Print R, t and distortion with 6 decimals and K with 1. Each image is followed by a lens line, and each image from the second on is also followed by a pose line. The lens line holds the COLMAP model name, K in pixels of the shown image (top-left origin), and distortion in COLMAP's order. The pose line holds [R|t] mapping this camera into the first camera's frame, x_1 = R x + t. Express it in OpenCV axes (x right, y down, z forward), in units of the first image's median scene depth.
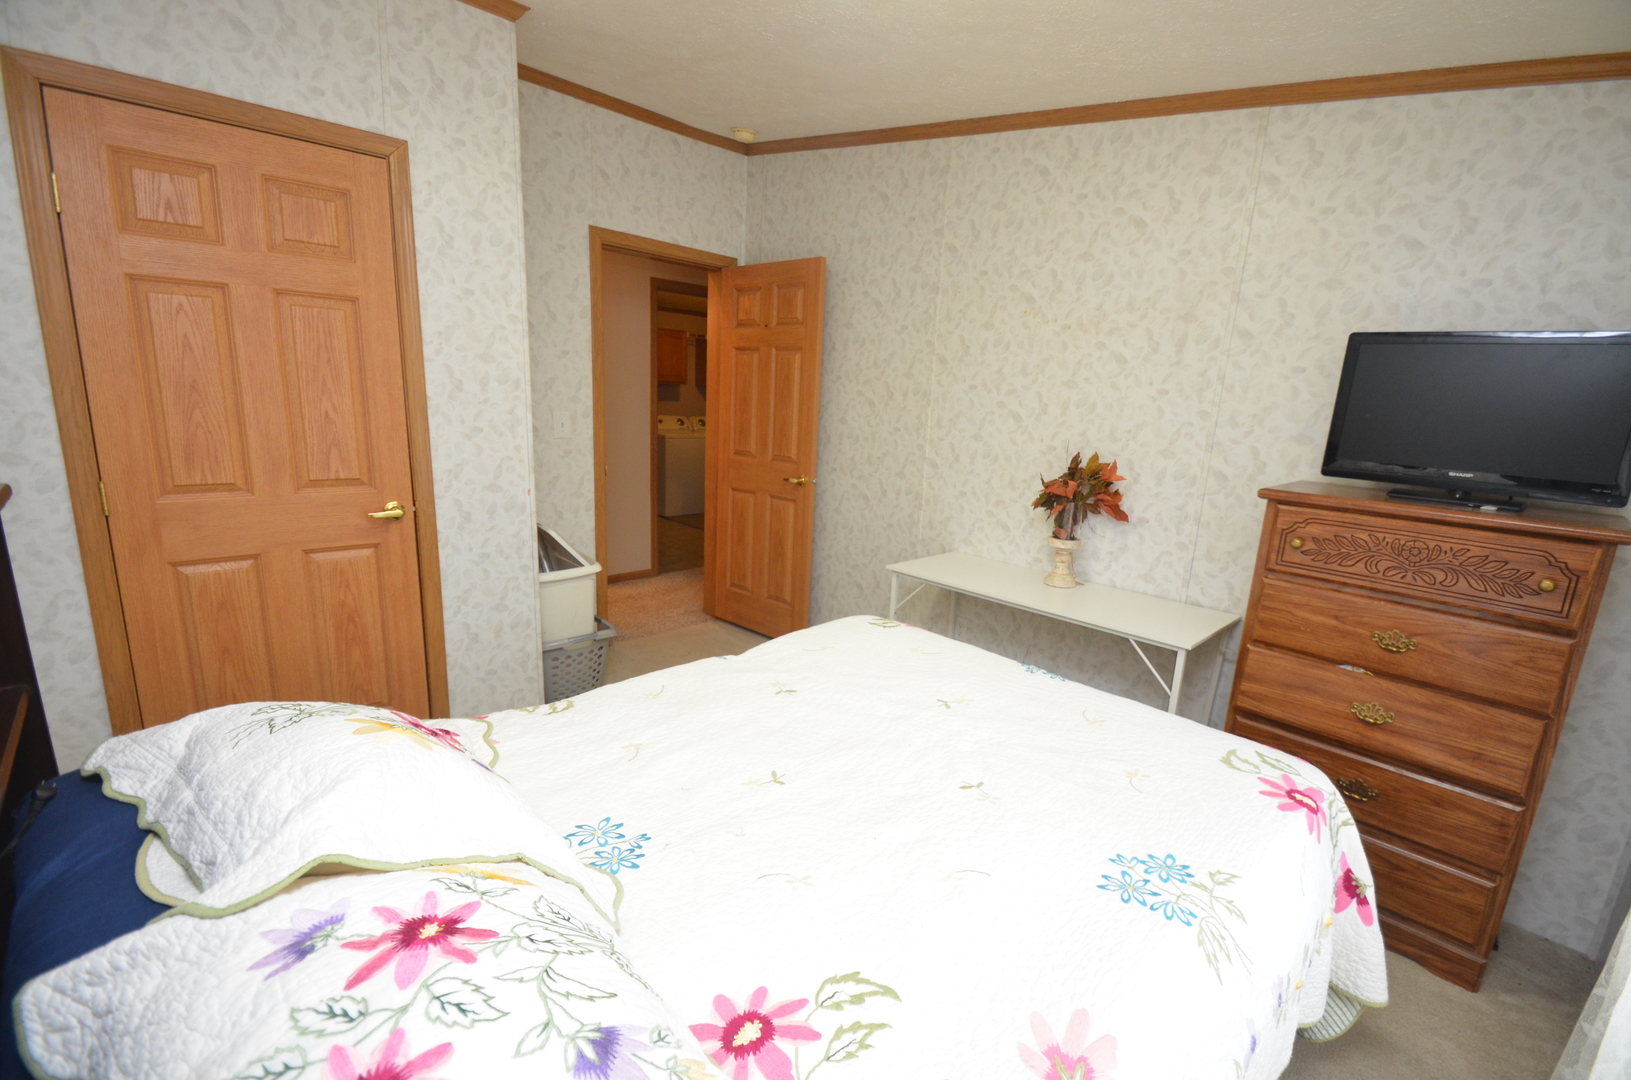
lens RADIAL K [[718.3, 0, 826.3], [0, 718.3, 561.6], [0, 0, 1]] dist [0.014636, -0.015394]
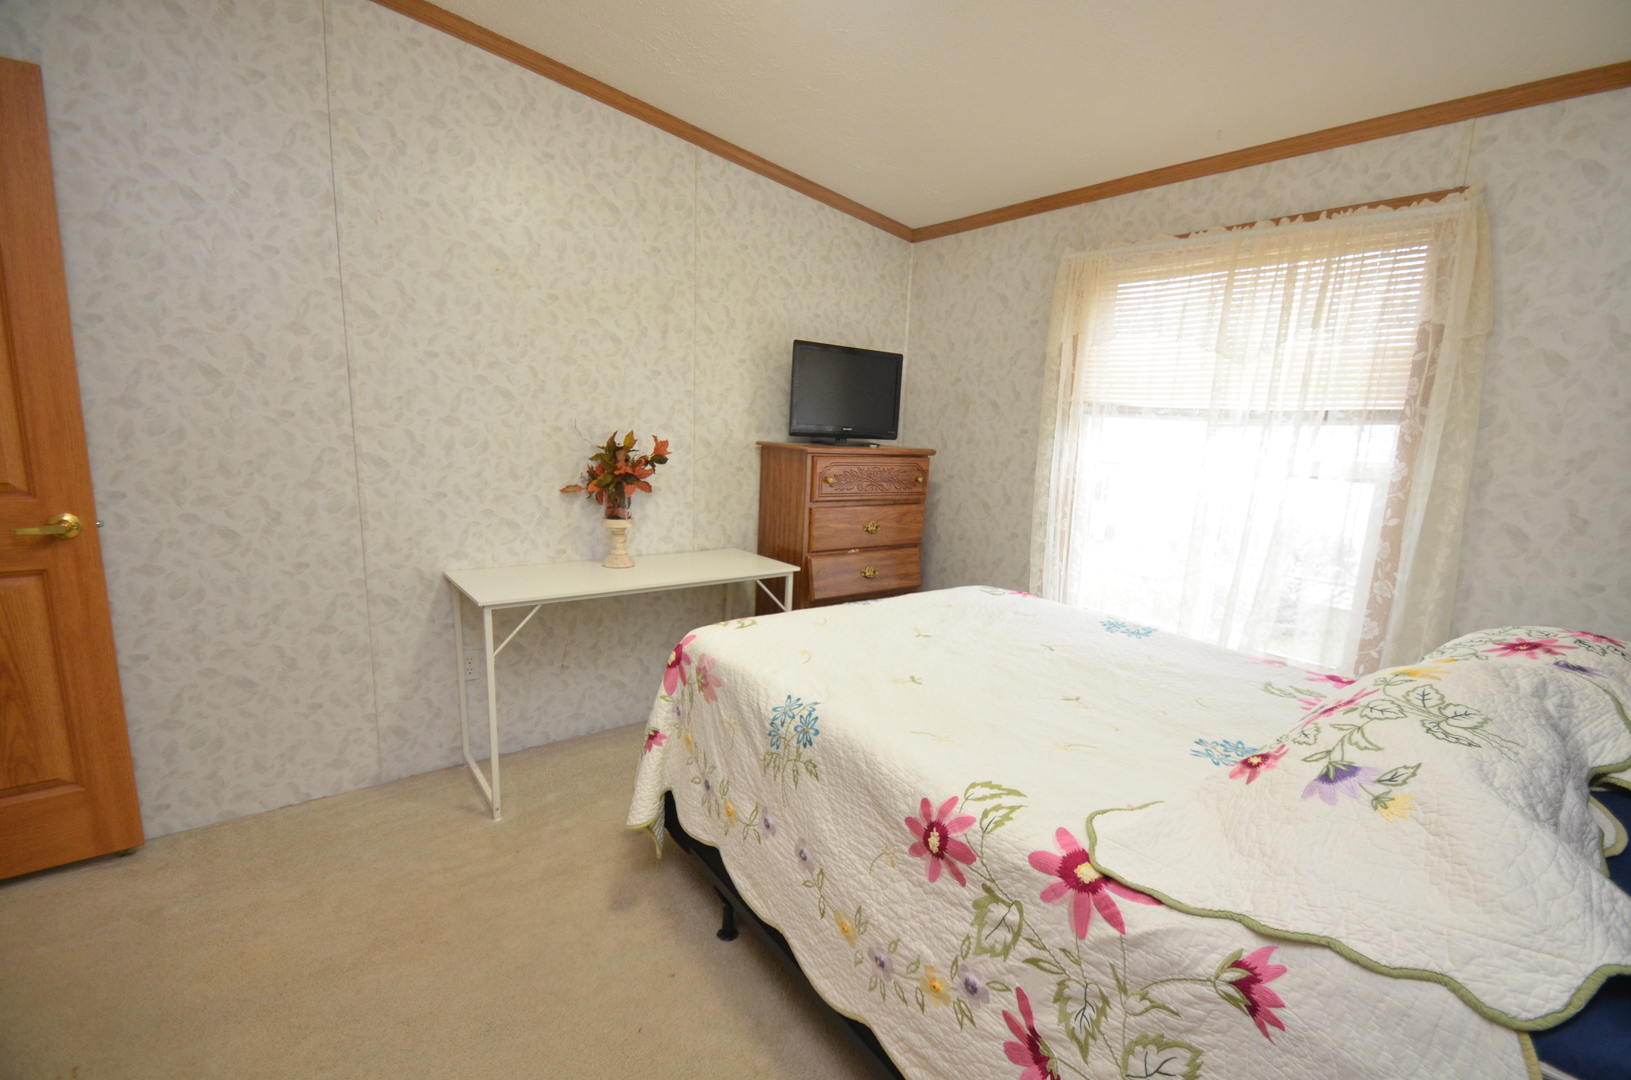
lens RADIAL K [[718.3, 0, 826.3], [0, 718.3, 561.6], [0, 0, 1]] dist [0.014636, -0.015394]
pose [[0.114404, -0.226691, 0.967224, -0.641357], [0.191163, 0.960445, 0.202491, -0.127406], [-0.974868, 0.161732, 0.153213, 0.608569]]
